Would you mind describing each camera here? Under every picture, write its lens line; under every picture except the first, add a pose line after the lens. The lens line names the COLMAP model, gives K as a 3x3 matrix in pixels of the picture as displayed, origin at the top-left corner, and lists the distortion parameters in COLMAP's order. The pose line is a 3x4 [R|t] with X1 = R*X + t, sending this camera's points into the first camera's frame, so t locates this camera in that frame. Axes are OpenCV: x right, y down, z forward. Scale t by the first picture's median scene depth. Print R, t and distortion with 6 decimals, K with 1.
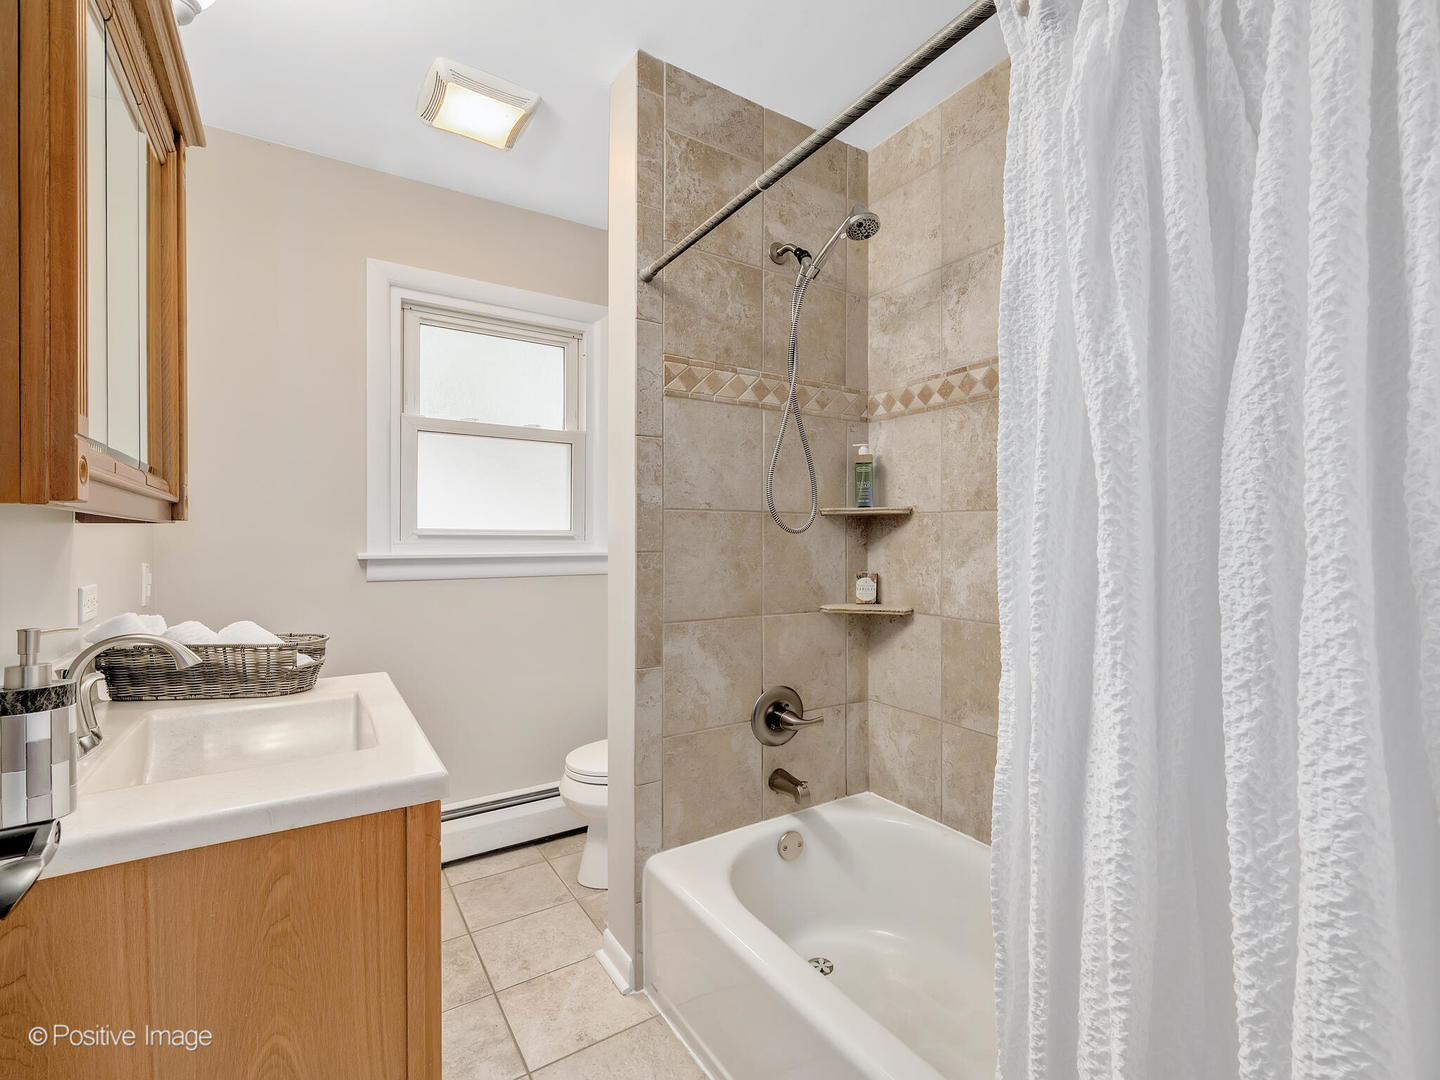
lens RADIAL K [[647.5, 0, 721.1], [0, 647.5, 542.6], [0, 0, 1]] dist [-0.000726, -0.001393]
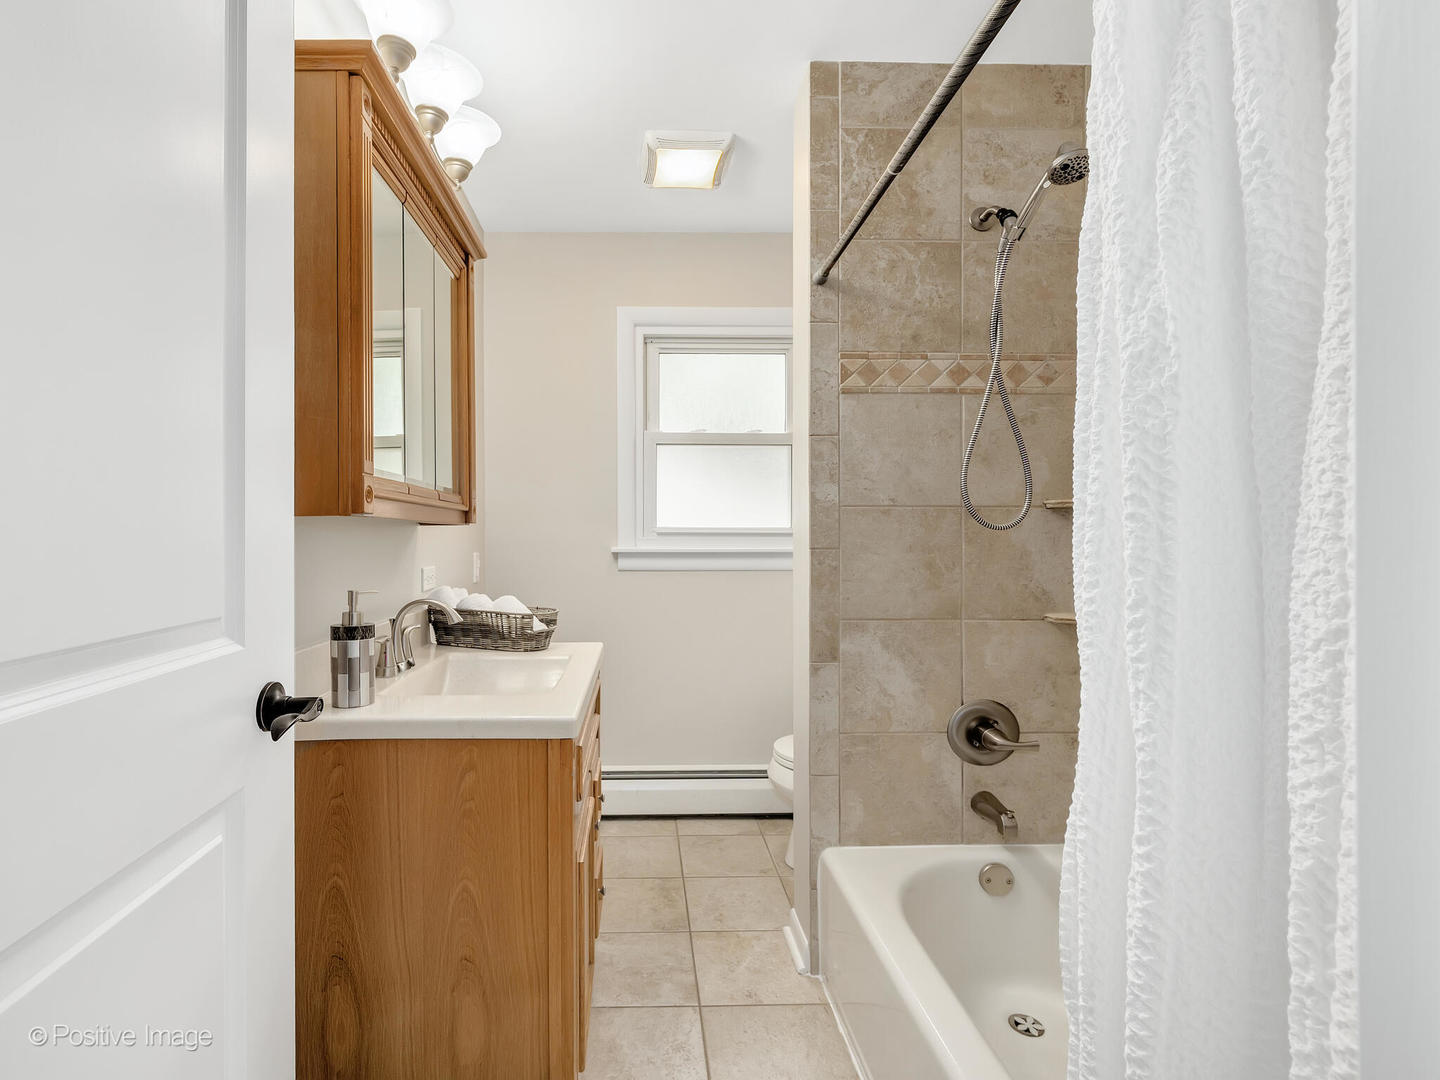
lens RADIAL K [[647.5, 0, 662.7], [0, 647.5, 540.9], [0, 0, 1]] dist [-0.000726, -0.001393]
pose [[0.850775, 0.004622, -0.525509, 0.263862], [-0.003135, 0.999988, 0.003720, -0.001384], [0.525520, -0.001517, 0.850780, -0.000950]]
